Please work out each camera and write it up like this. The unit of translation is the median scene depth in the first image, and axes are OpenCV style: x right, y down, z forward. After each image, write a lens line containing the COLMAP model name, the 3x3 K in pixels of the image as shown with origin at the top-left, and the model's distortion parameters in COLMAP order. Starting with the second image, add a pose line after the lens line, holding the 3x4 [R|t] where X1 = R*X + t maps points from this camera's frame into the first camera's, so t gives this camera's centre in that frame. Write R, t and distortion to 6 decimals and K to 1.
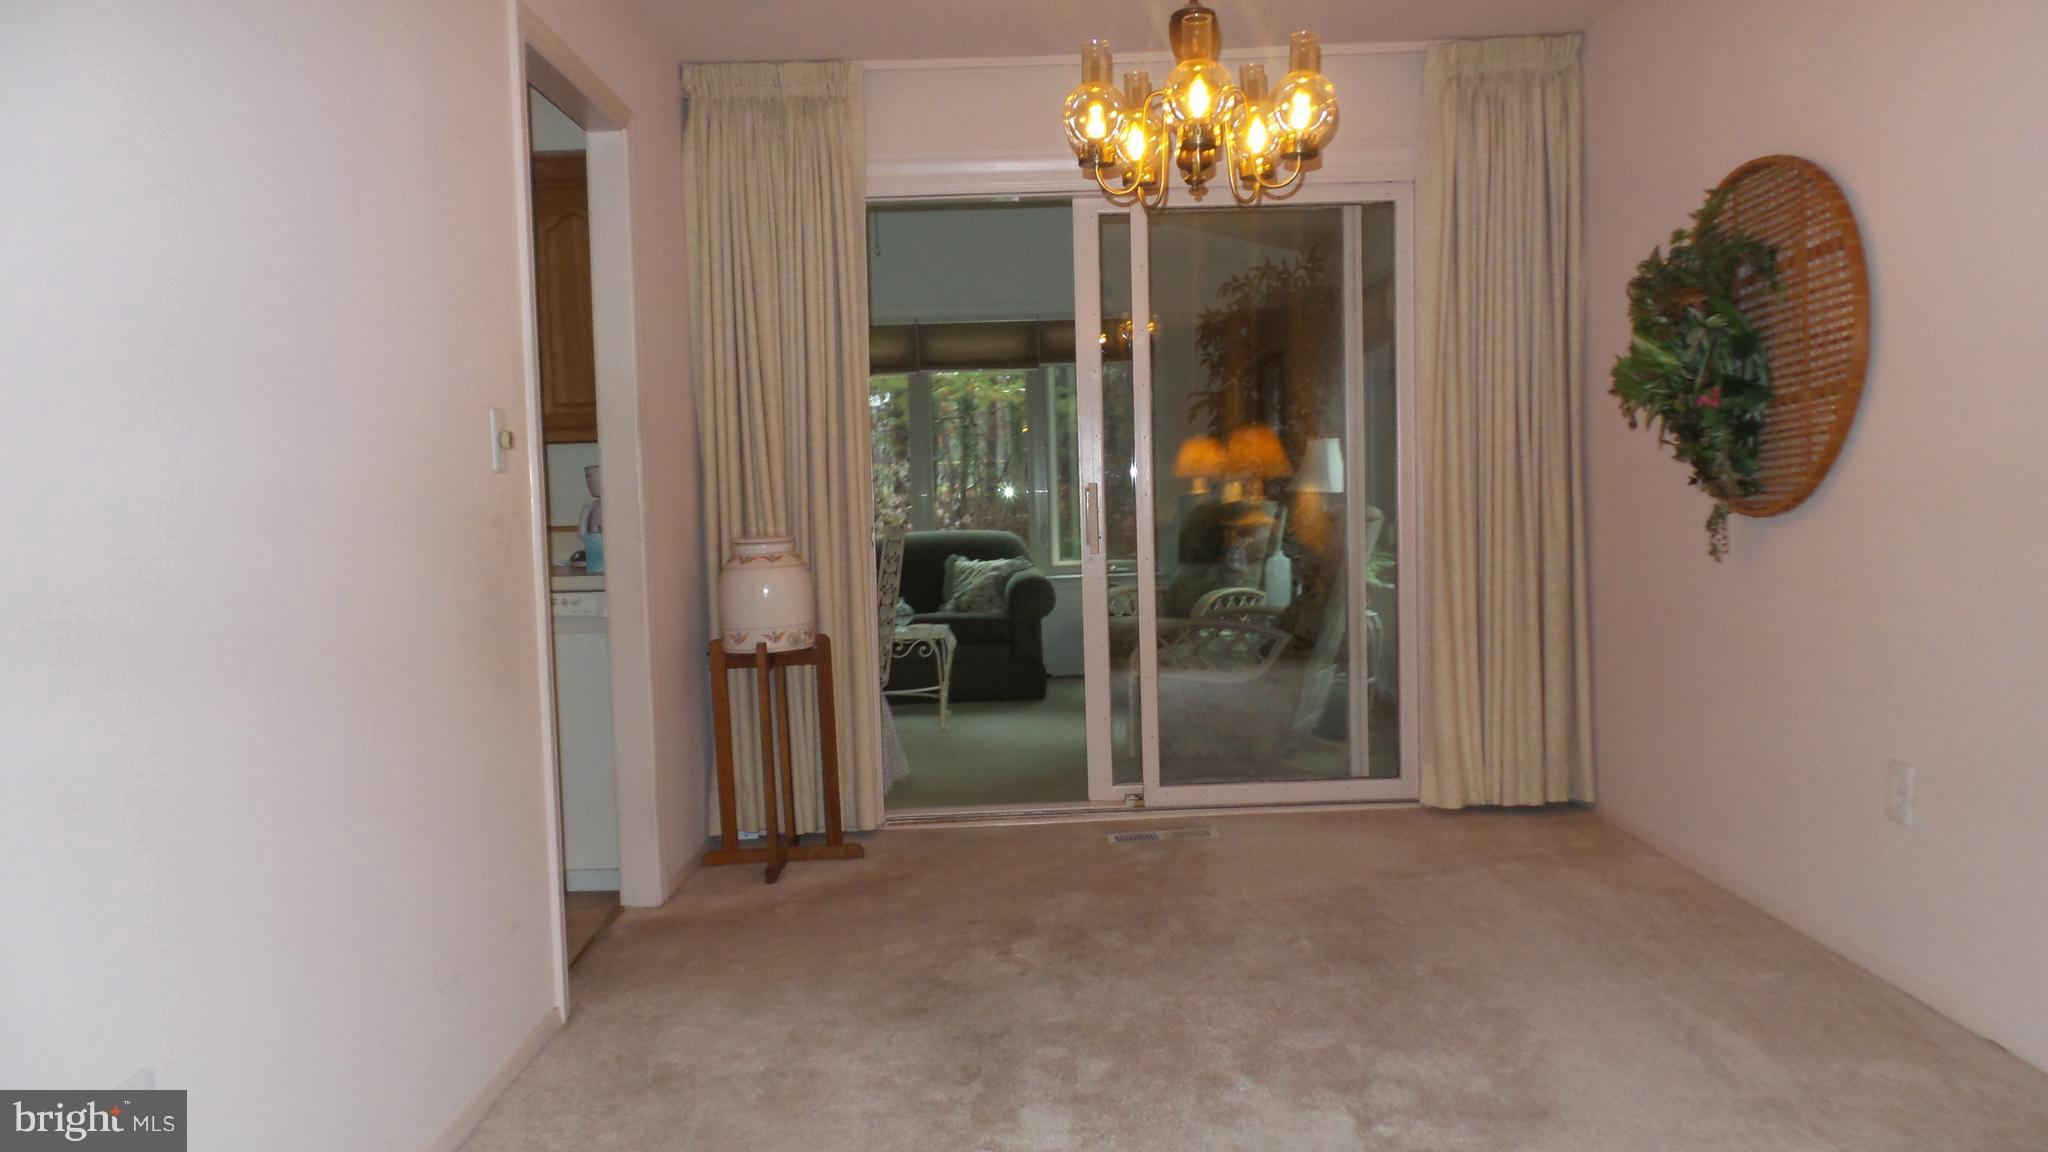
lens RADIAL K [[1414.6, 0, 1030.0], [0, 1414.6, 577.9], [0, 0, 1]] dist [0.006502, 0.001546]
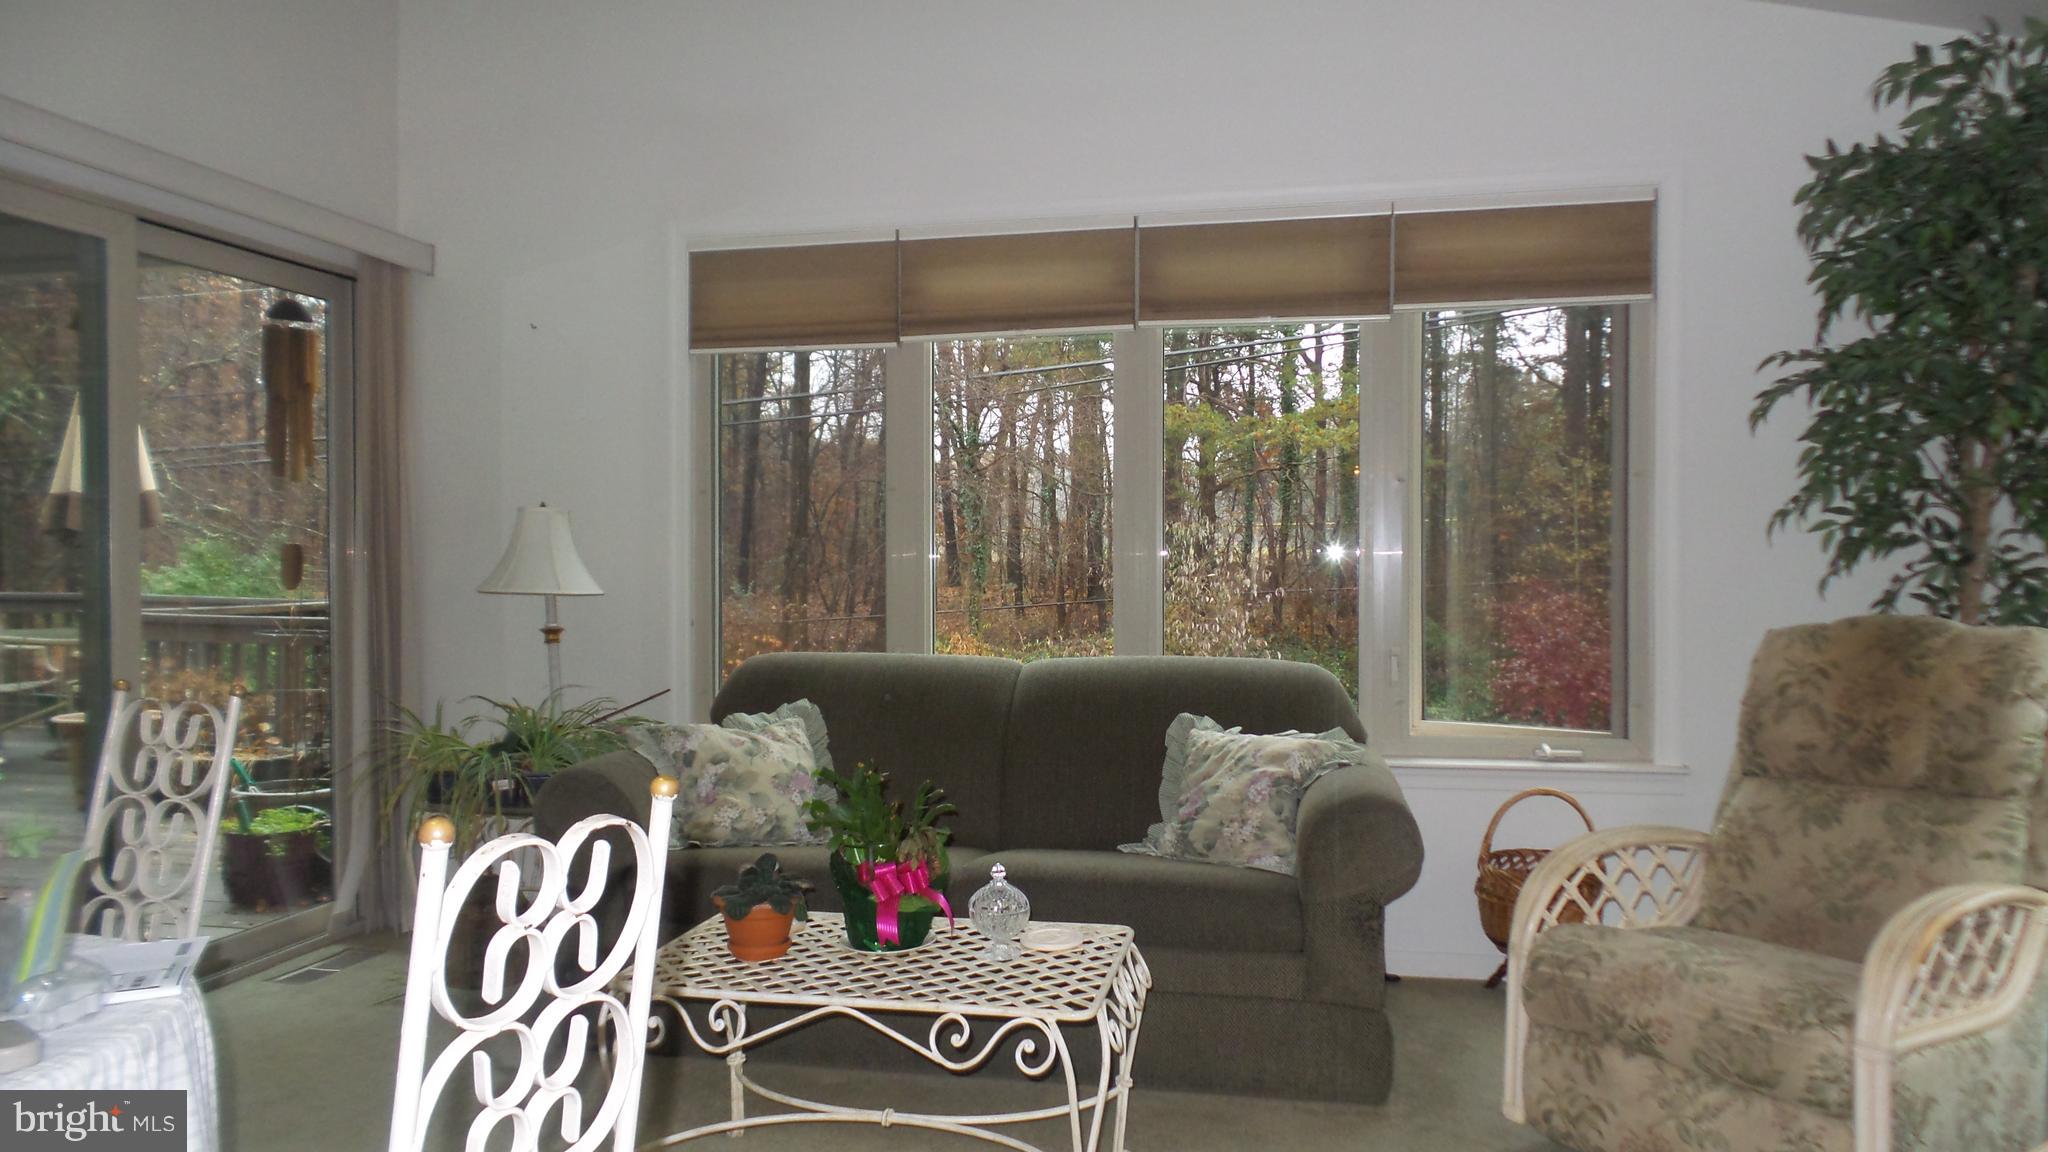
lens RADIAL K [[1414.6, 0, 1032.9], [0, 1414.6, 582.4], [0, 0, 1]] dist [0.006502, 0.001546]
pose [[0.973762, 0.032913, -0.225177, -0.001369], [-0.041677, 0.998543, -0.034278, -0.041410], [0.223720, 0.042763, 0.973715, 0.557801]]
